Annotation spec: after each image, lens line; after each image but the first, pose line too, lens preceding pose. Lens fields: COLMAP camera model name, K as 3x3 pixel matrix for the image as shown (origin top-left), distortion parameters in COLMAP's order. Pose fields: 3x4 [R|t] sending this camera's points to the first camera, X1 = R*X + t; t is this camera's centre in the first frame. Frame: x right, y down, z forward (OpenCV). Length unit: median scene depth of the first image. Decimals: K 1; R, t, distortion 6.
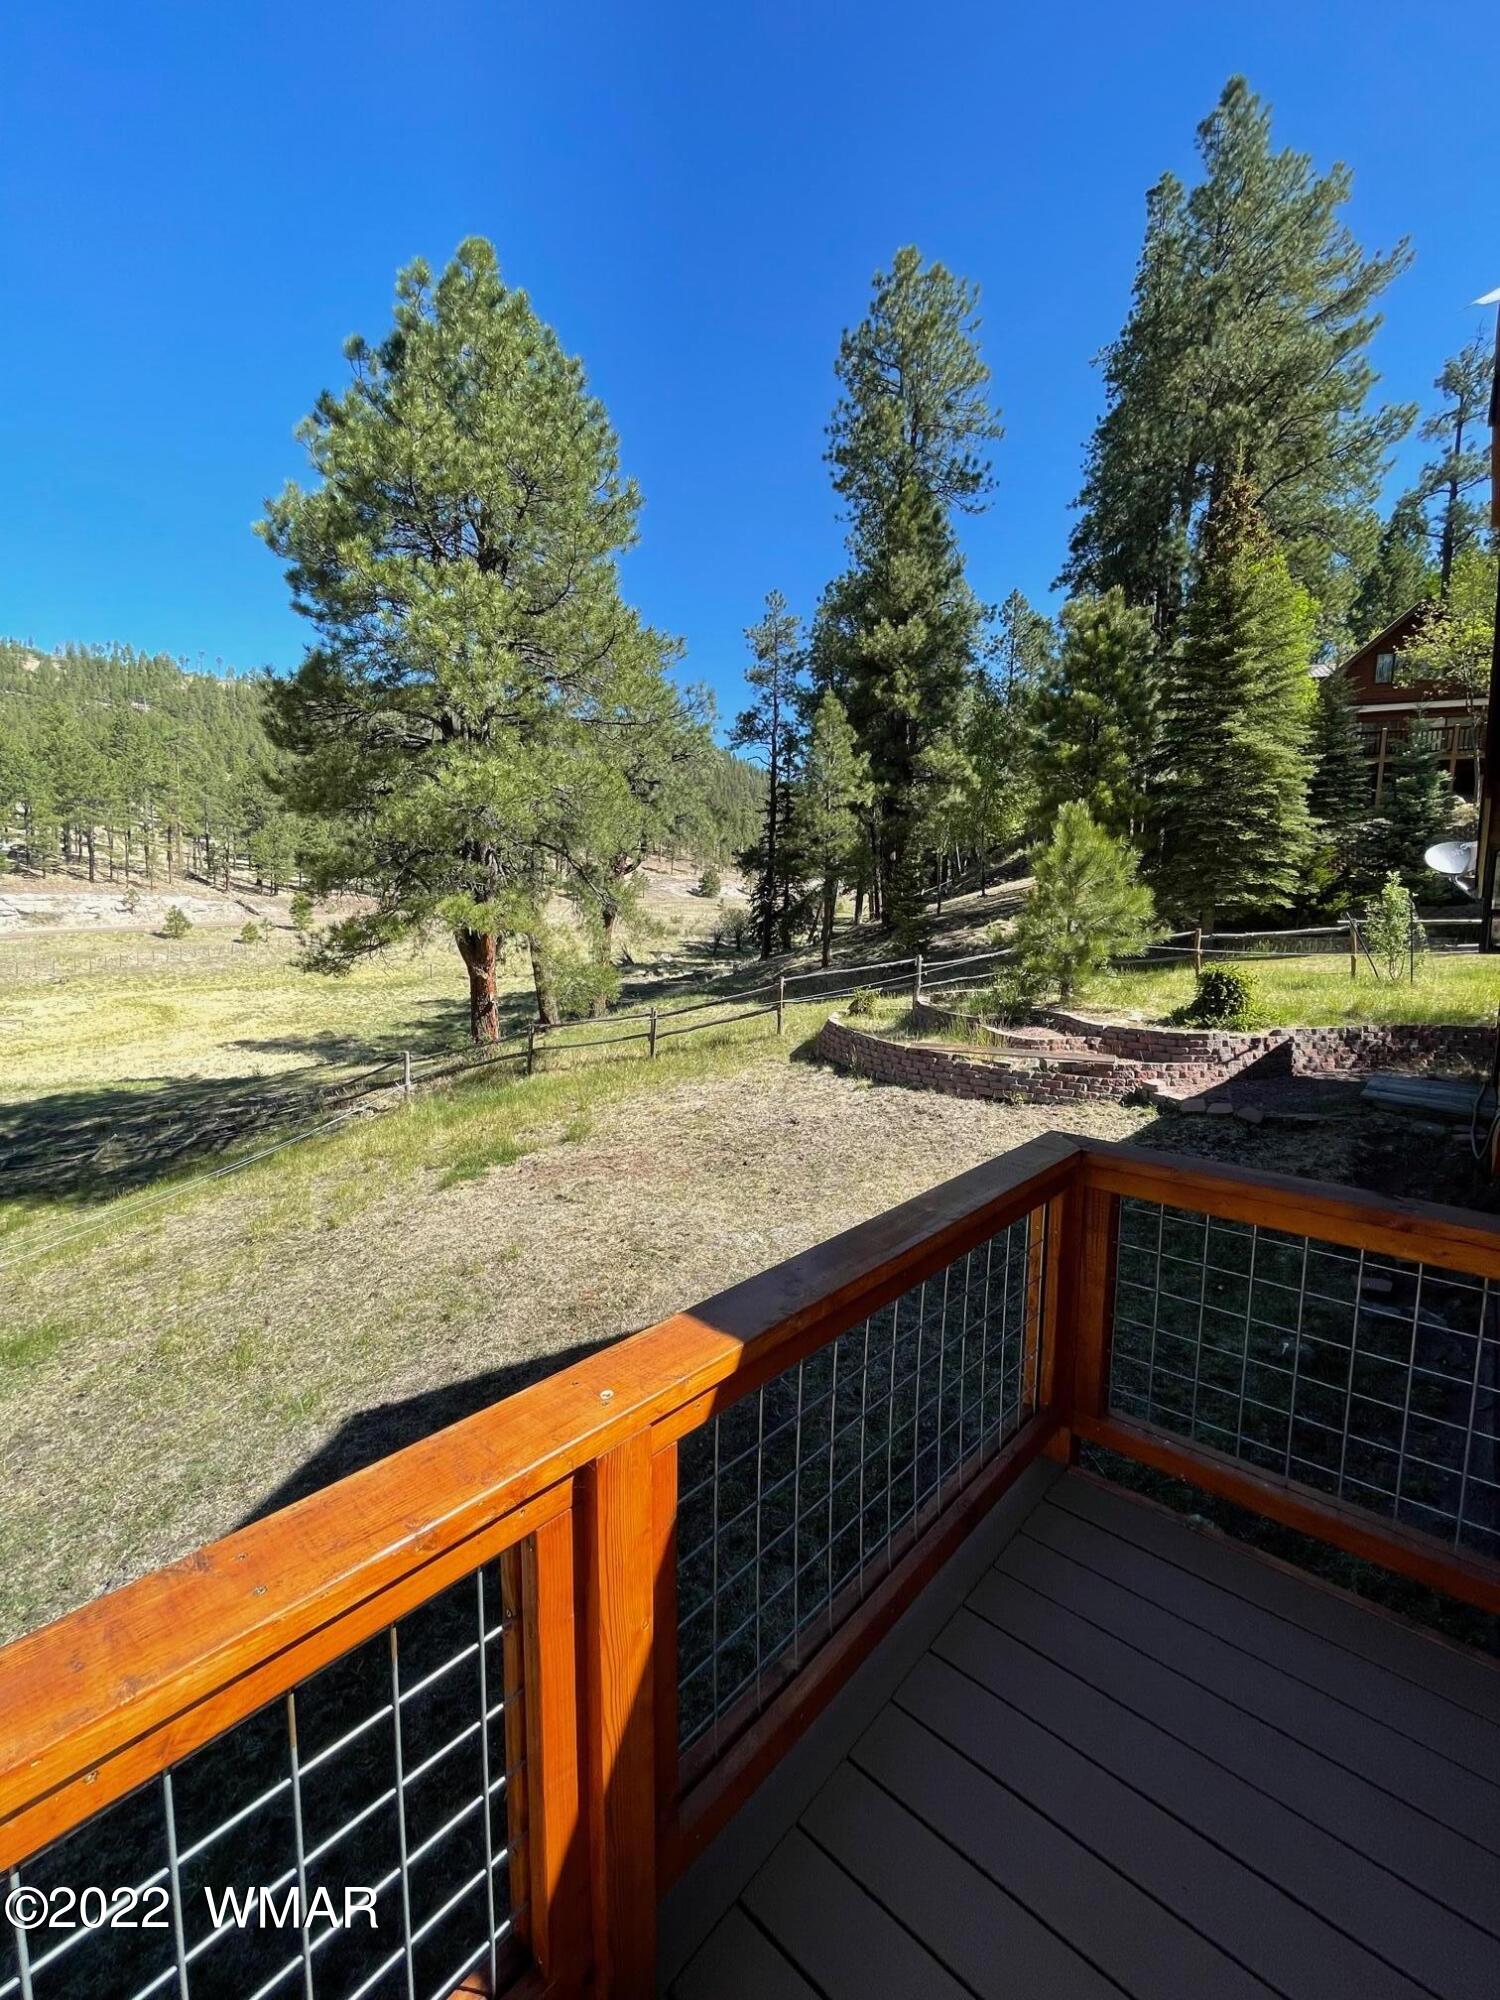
lens RADIAL K [[803.8, 0, 745.1], [0, 803.8, 994.4], [0, 0, 1]] dist [-0.001305, 0.000116]
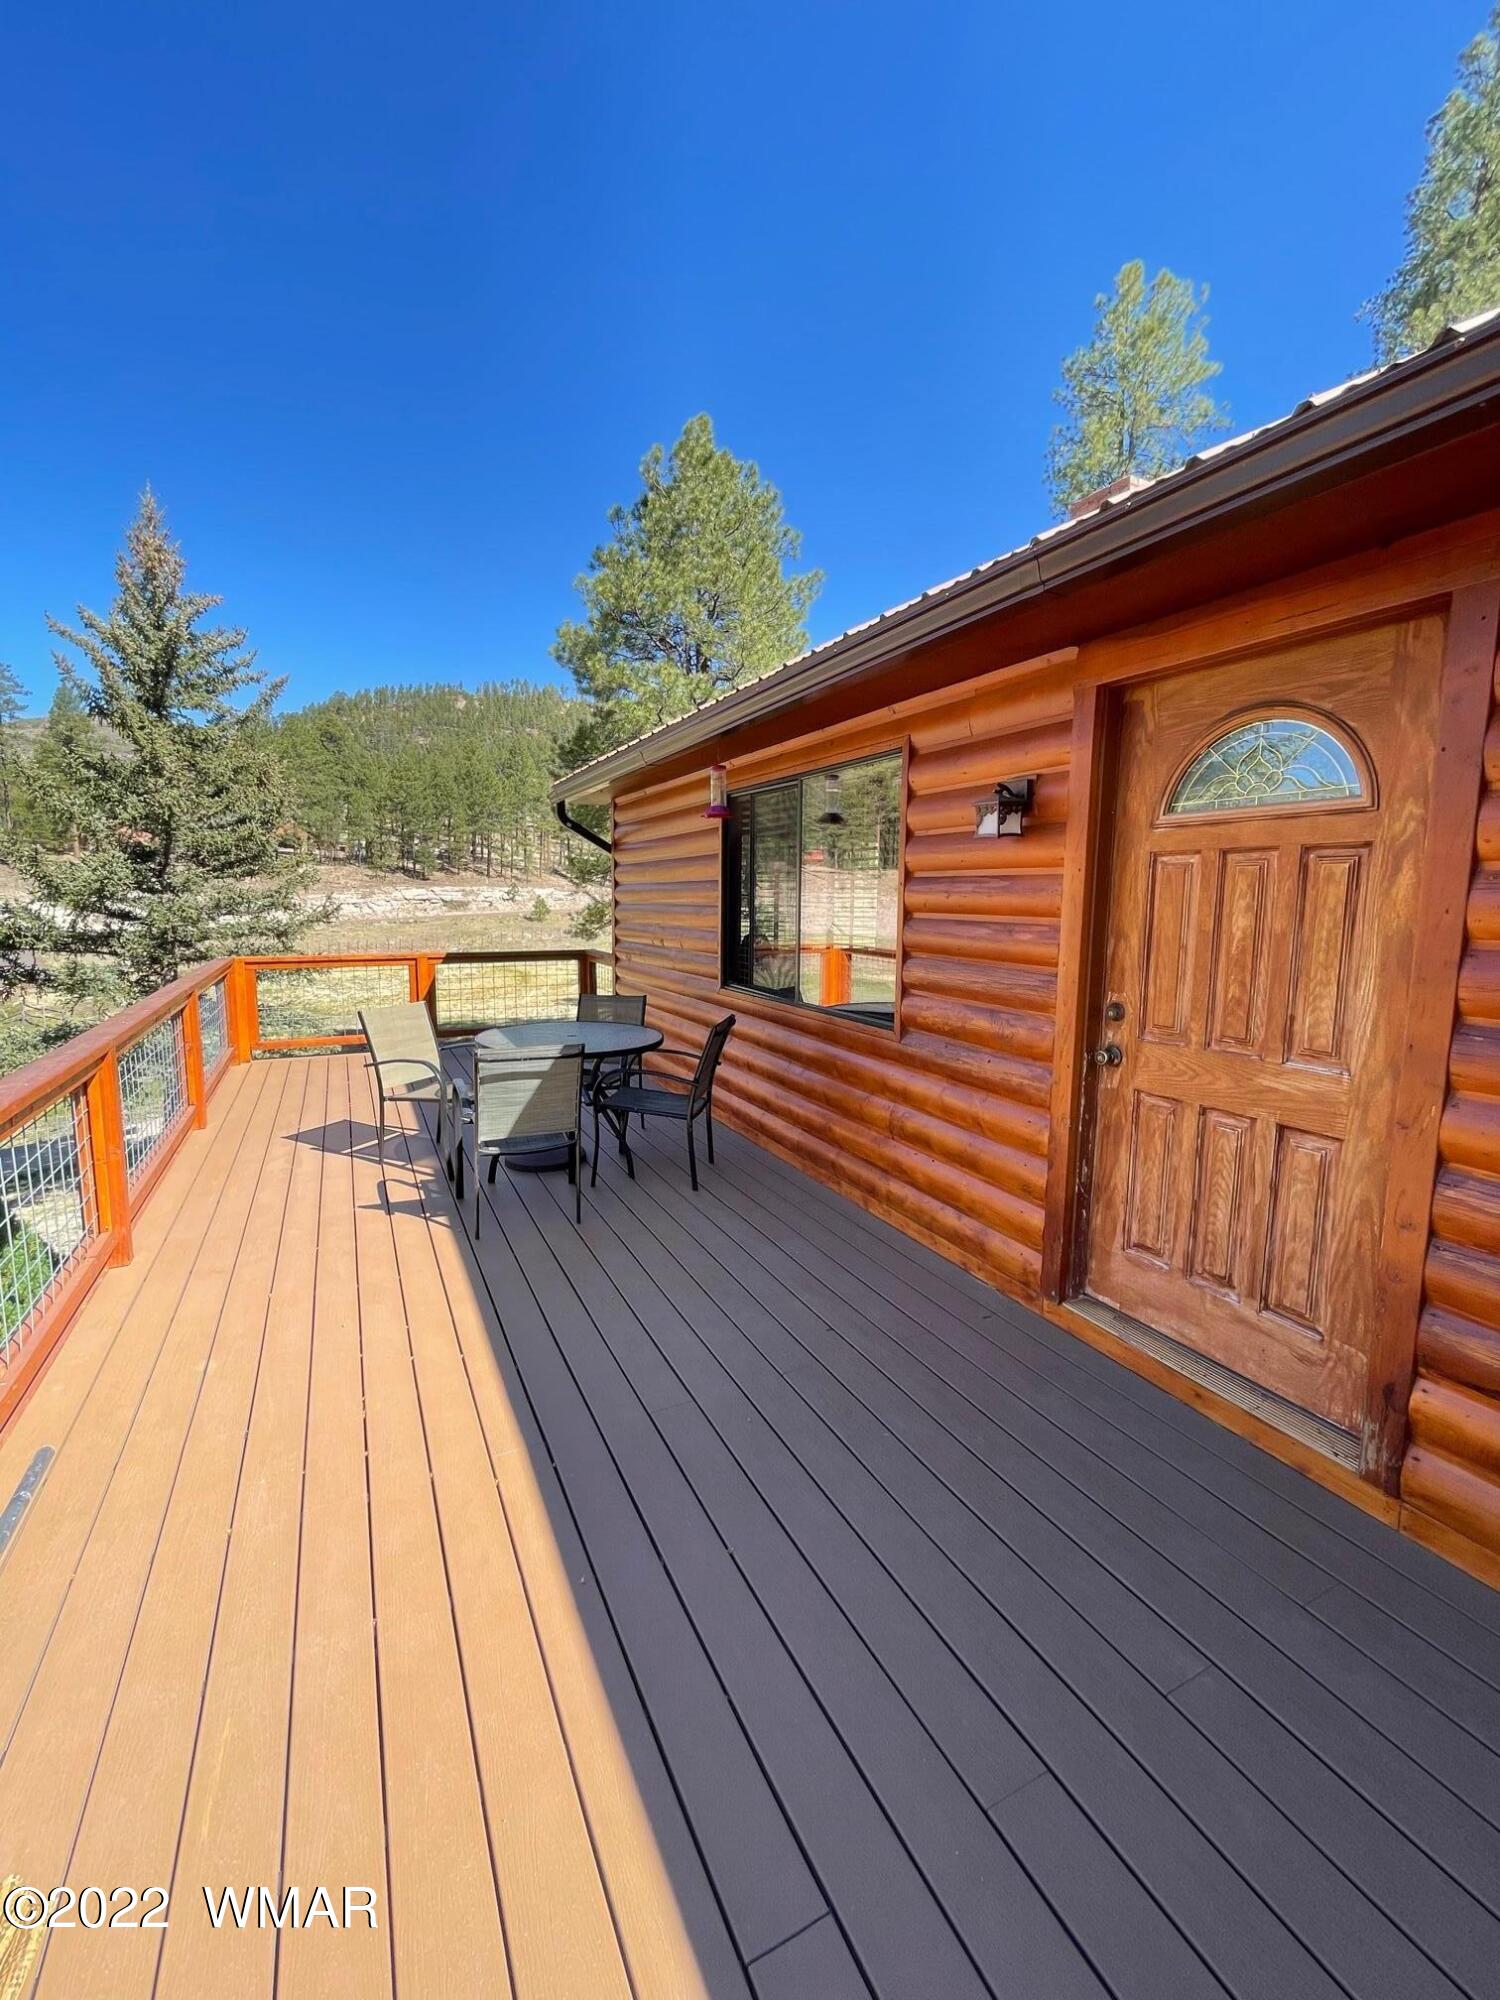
lens RADIAL K [[802.6, 0, 750.4], [0, 802.6, 995.4], [0, 0, 1]] dist [-0.000817, -0.000141]
pose [[0.931099, 0.045625, -0.361901, 0.062481], [-0.041197, 0.998952, 0.019948, 0.007510], [0.362432, -0.003664, 0.932003, -0.056315]]
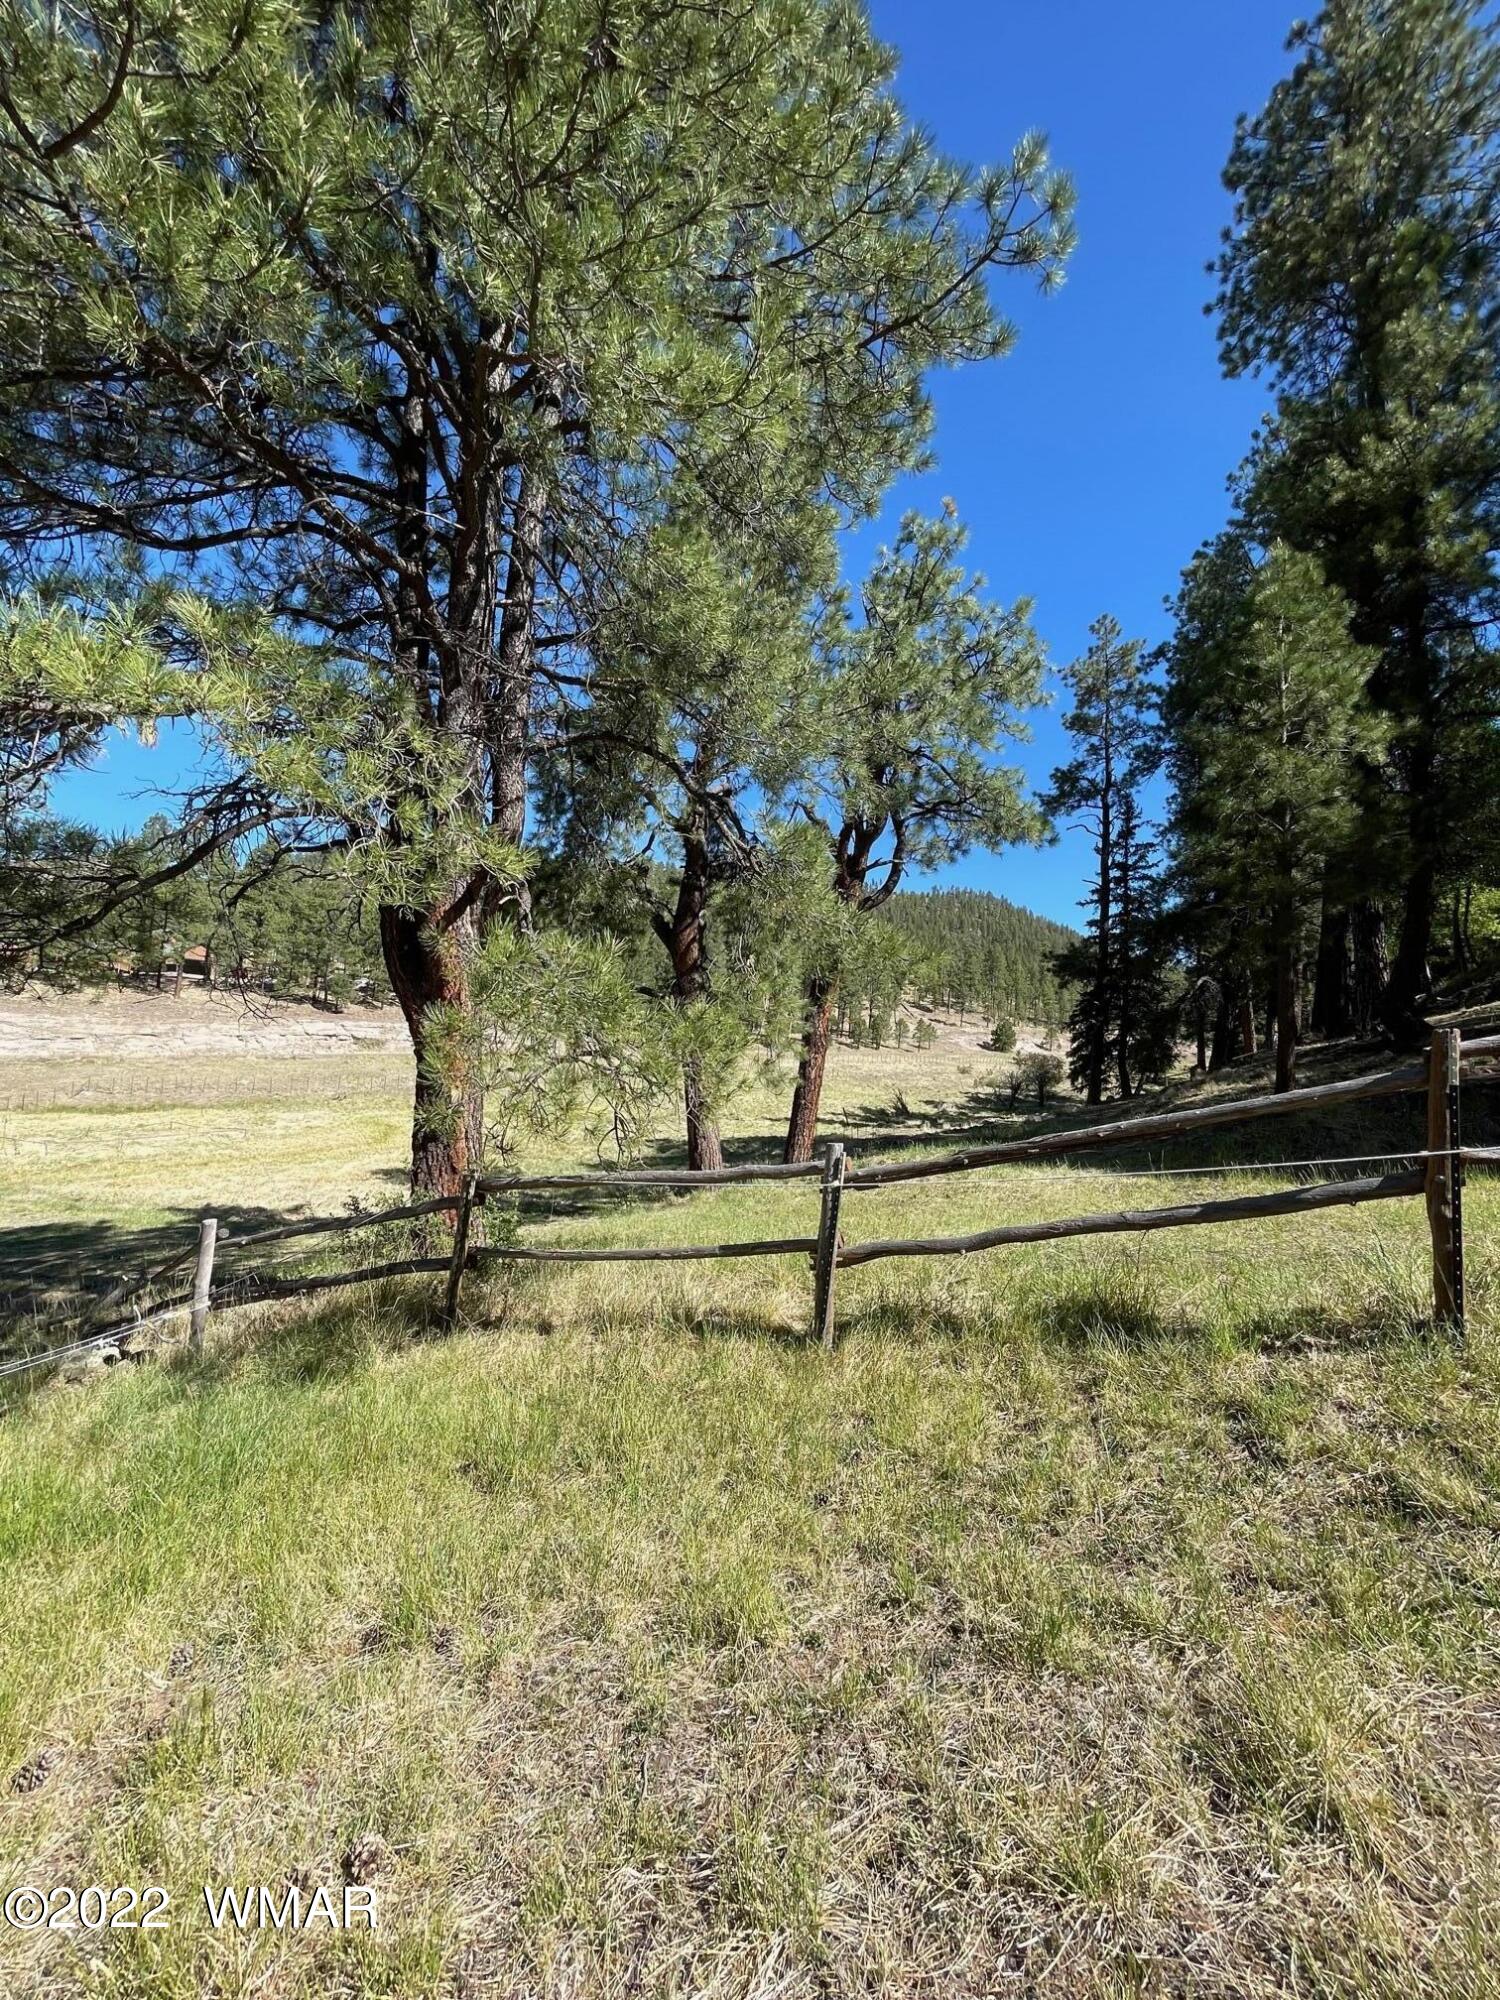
lens RADIAL K [[802.6, 0, 750.4], [0, 802.6, 995.4], [0, 0, 1]] dist [-0.000817, -0.000141]
pose [[0.940016, 0.003737, -0.341110, -0.010740], [-0.069751, 0.980919, -0.181471, 0.003871], [0.333924, 0.194379, 0.922340, 0.162361]]
